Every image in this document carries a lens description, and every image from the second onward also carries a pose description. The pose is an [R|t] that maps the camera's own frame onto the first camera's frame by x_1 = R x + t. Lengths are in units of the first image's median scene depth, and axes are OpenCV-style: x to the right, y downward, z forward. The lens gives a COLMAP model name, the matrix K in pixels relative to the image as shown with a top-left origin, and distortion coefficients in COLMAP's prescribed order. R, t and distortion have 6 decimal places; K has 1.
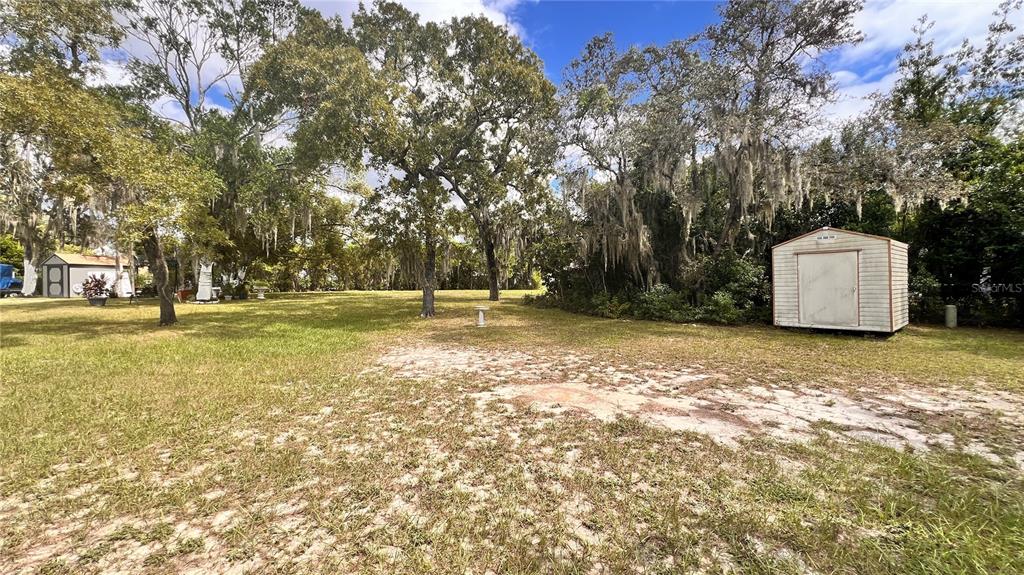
lens RADIAL K [[410.0, 0, 516.0], [0, 410.0, 285.2], [0, 0, 1]] dist [0.000482, 0.000054]
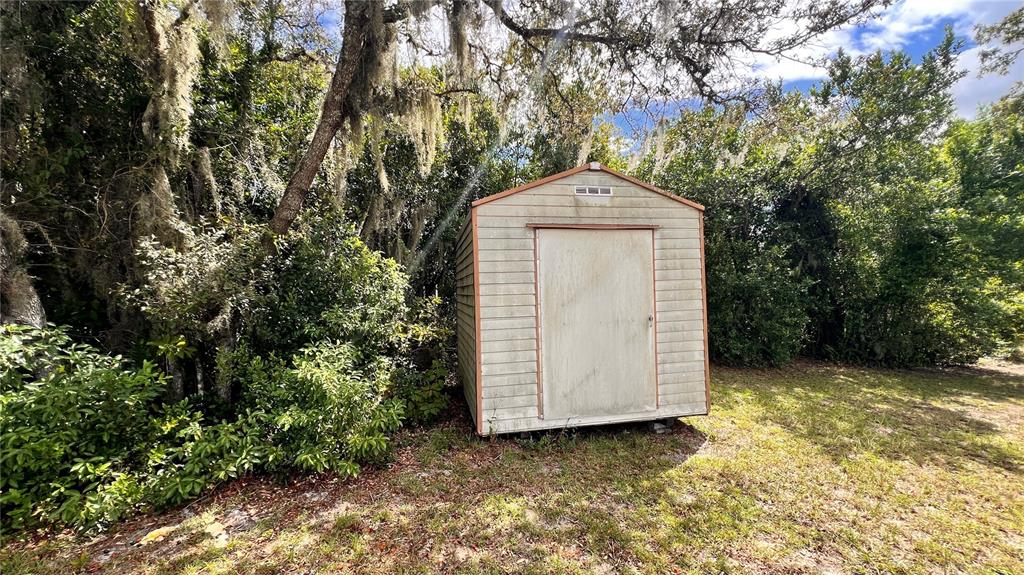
lens RADIAL K [[410.0, 0, 518.3], [0, 410.0, 285.3], [0, 0, 1]] dist [0.000482, 0.000054]
pose [[0.495038, 0.016053, 0.868723, 0.364509], [0.014200, 0.999546, -0.026562, -0.015782], [-0.868755, 0.025484, 0.494585, 0.832184]]
